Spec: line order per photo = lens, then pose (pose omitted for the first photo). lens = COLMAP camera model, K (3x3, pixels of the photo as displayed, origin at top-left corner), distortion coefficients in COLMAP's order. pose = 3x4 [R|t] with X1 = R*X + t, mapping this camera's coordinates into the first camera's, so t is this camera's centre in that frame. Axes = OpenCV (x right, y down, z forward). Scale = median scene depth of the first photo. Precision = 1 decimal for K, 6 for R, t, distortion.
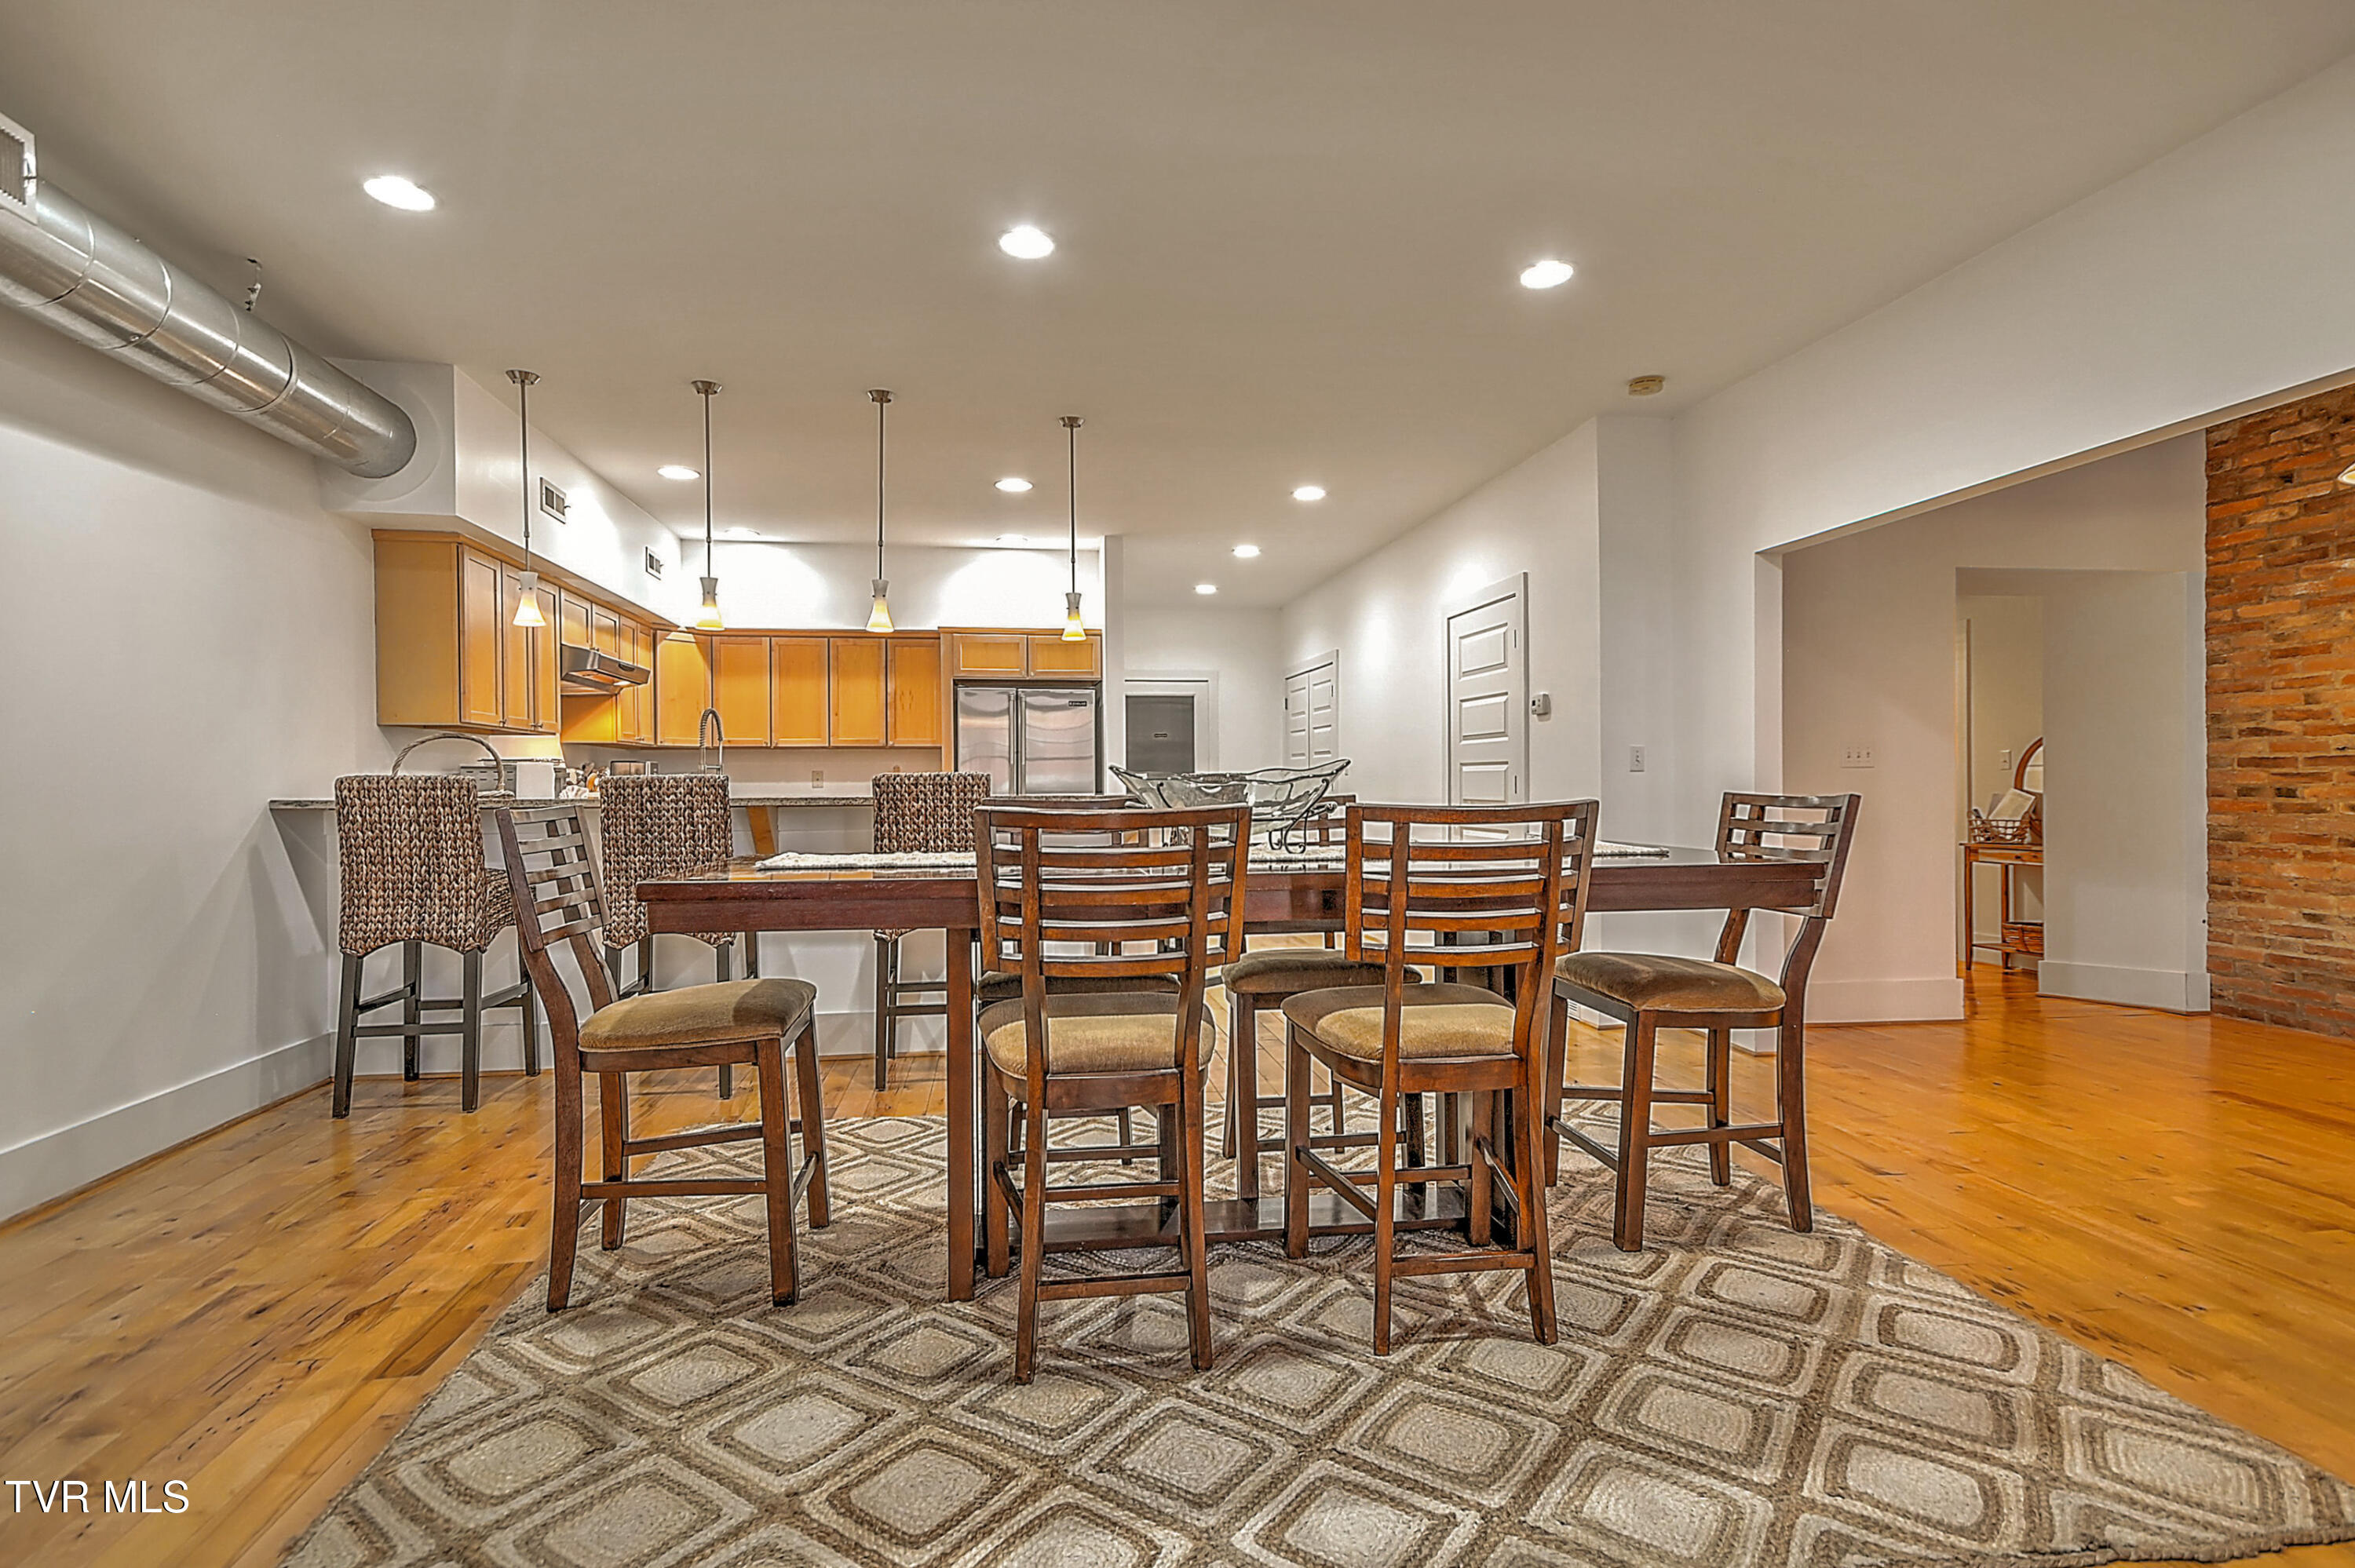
lens RADIAL K [[1155.3, 0, 1175.0], [0, 1155.3, 798.0], [0, 0, 1]] dist [0.026621, -0.001826]
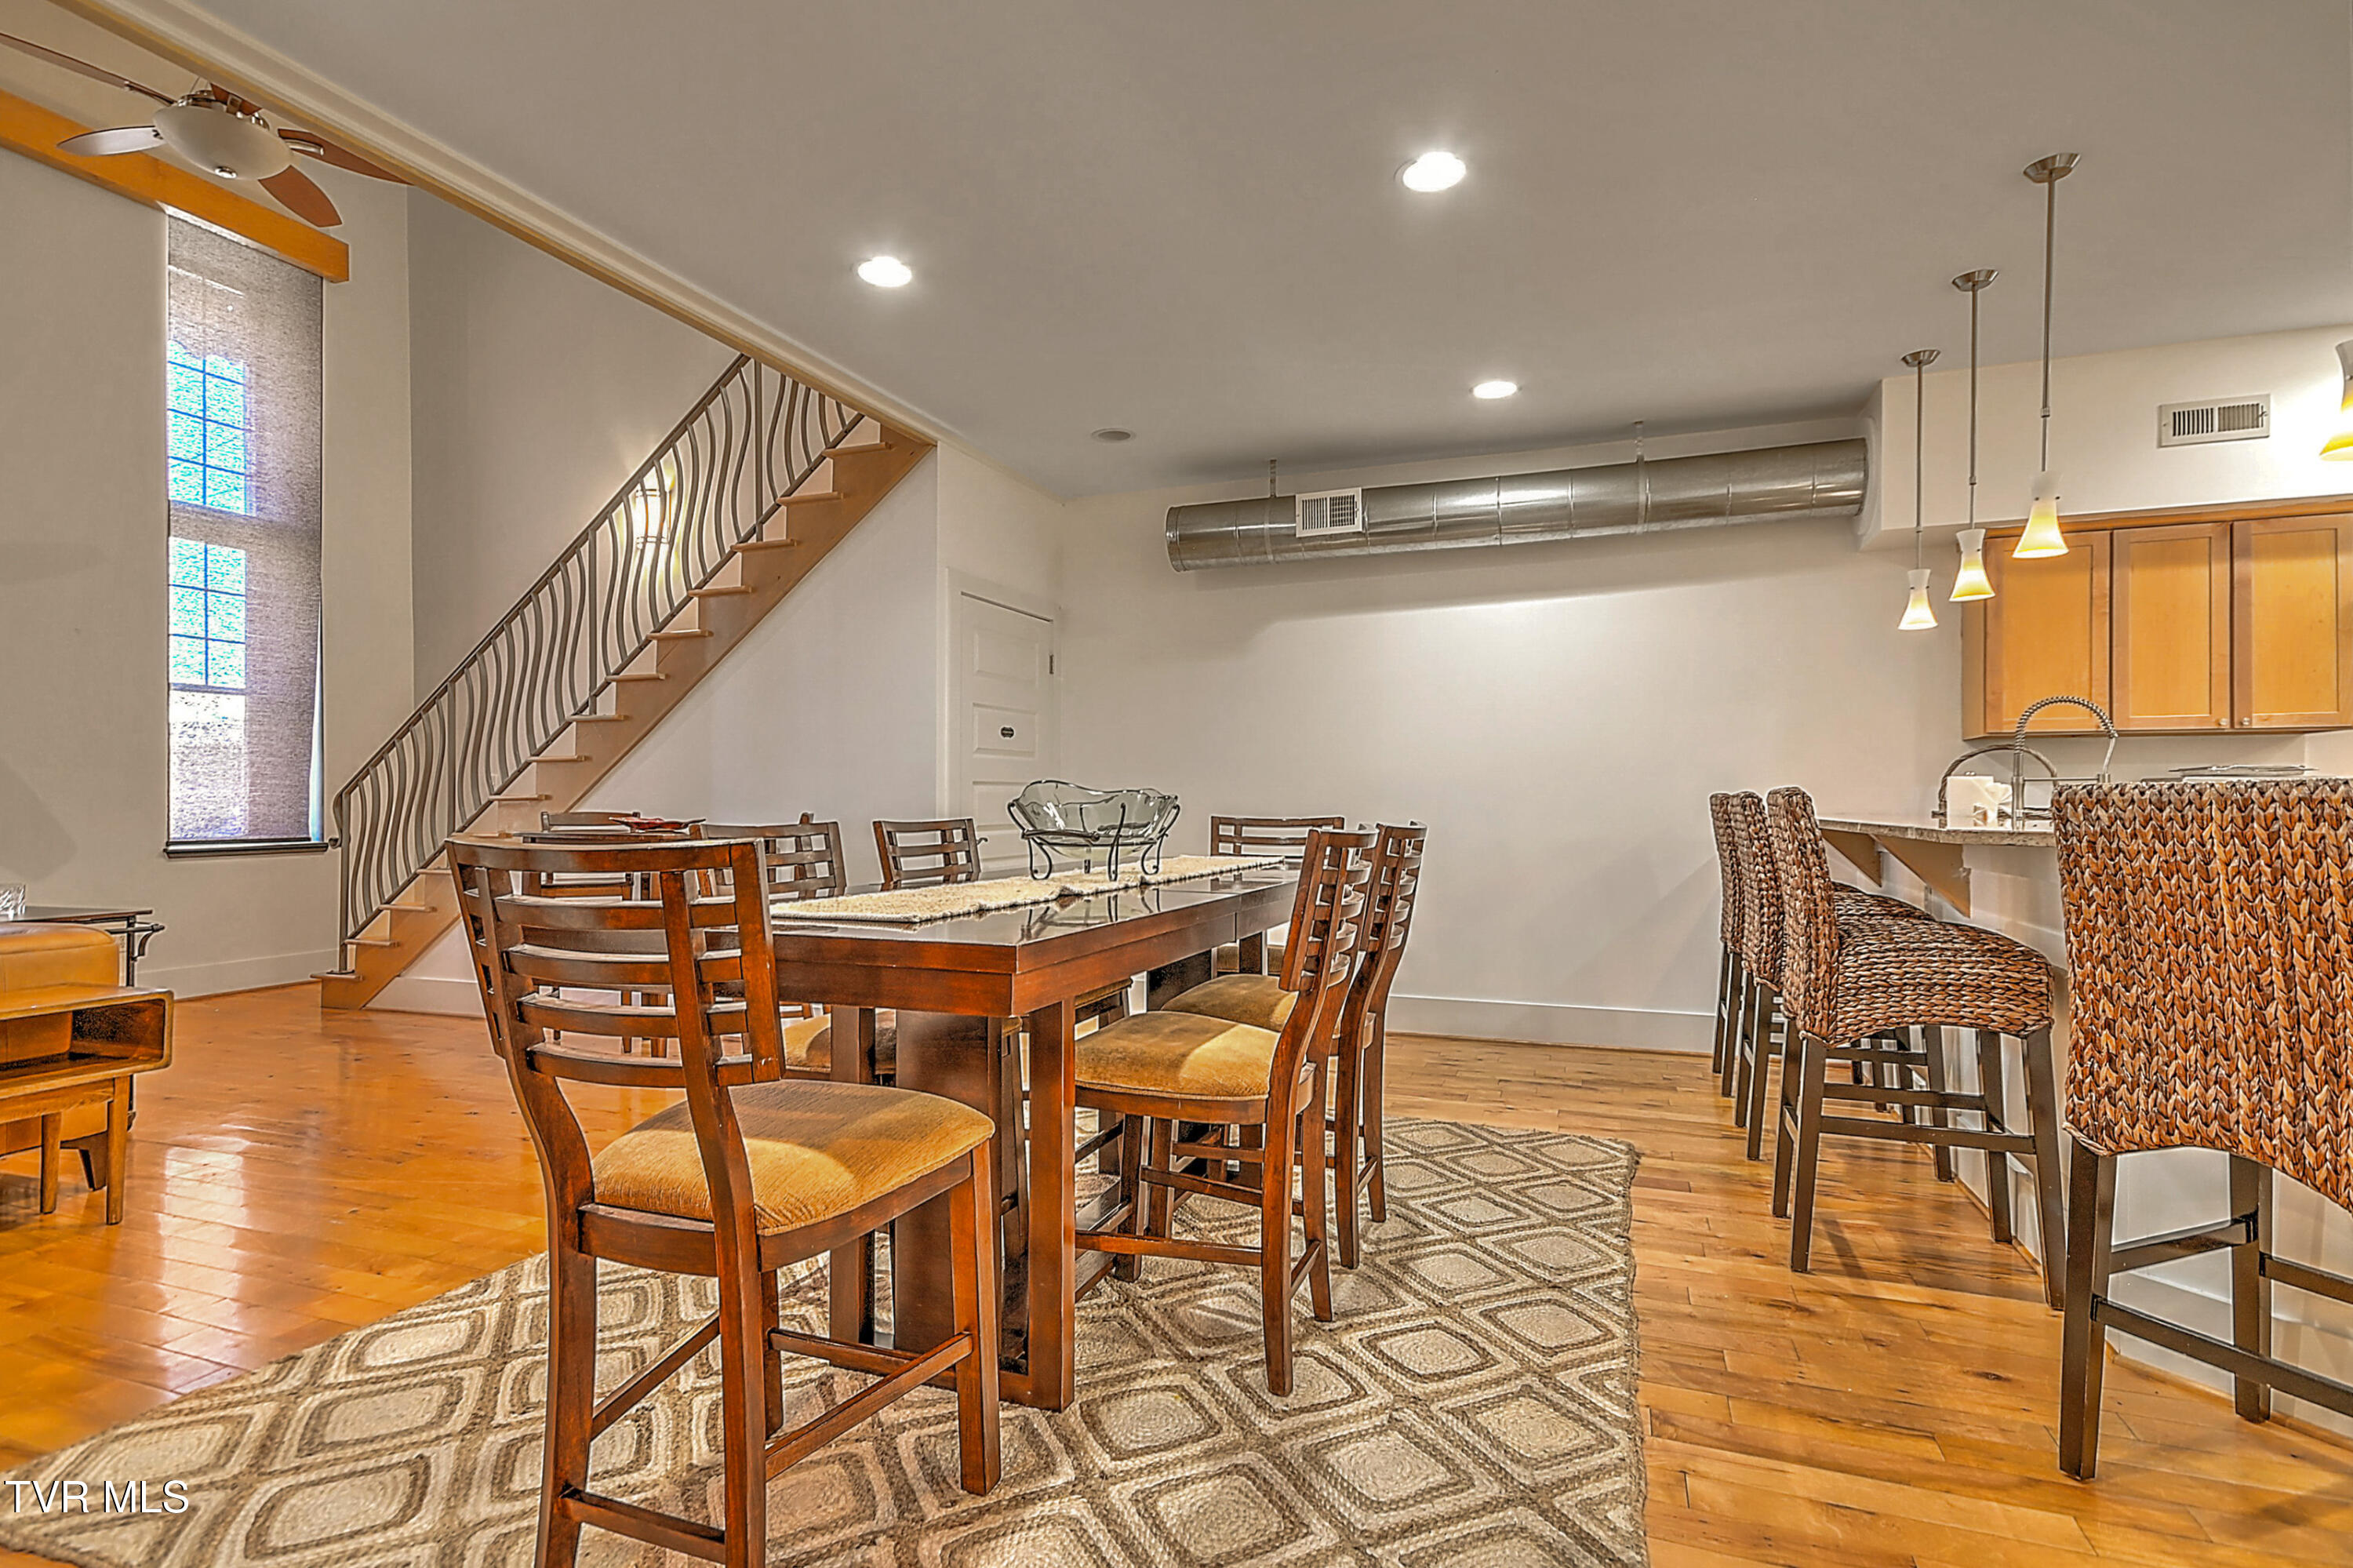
lens RADIAL K [[1154.5, 0, 1174.0], [0, 1154.5, 798.0], [0, 0, 1]] dist [0.026621, -0.001826]
pose [[-0.484190, 0.008021, -0.874926, 0.377155], [-0.005707, 0.999908, 0.012325, -0.016051], [0.874944, 0.010961, -0.484099, 0.659399]]
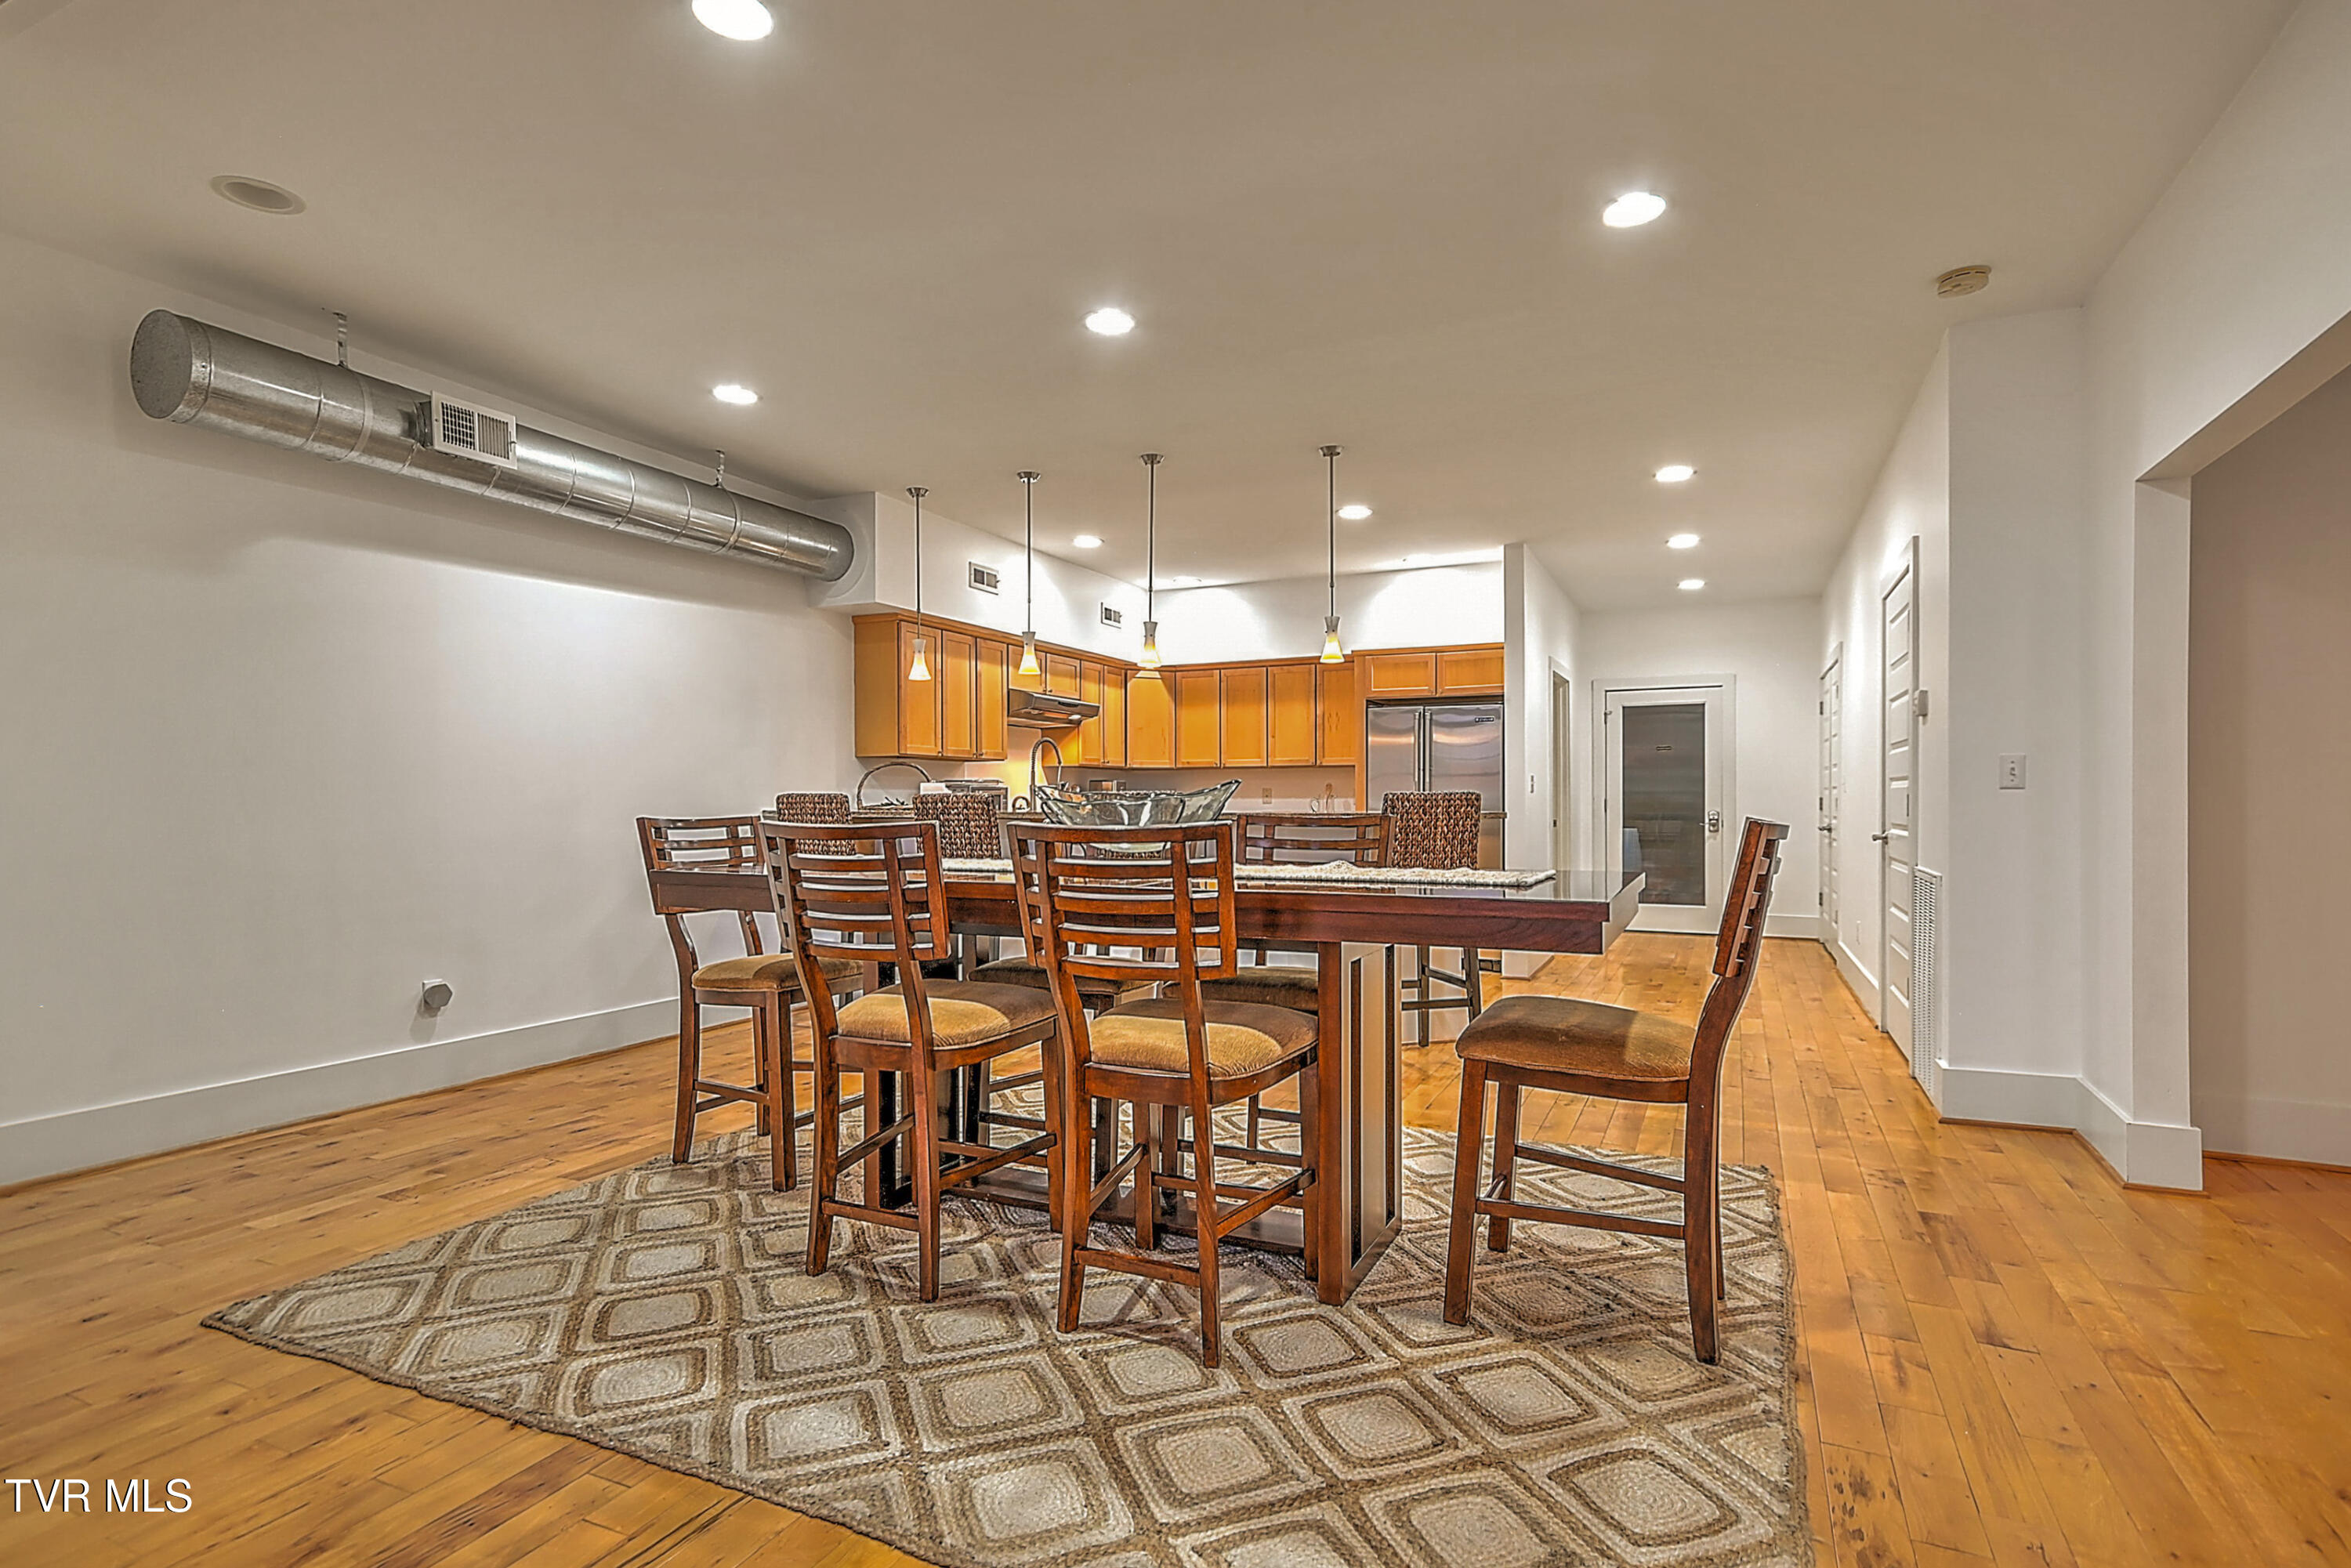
lens RADIAL K [[1153.4, 0, 1173.0], [0, 1153.4, 798.0], [0, 0, 1]] dist [0.026621, -0.001826]
pose [[0.829745, 0.002548, -0.558136, 0.291228], [-0.009792, 0.999902, -0.009991, -0.002809], [0.558056, 0.013755, 0.829689, 0.052247]]
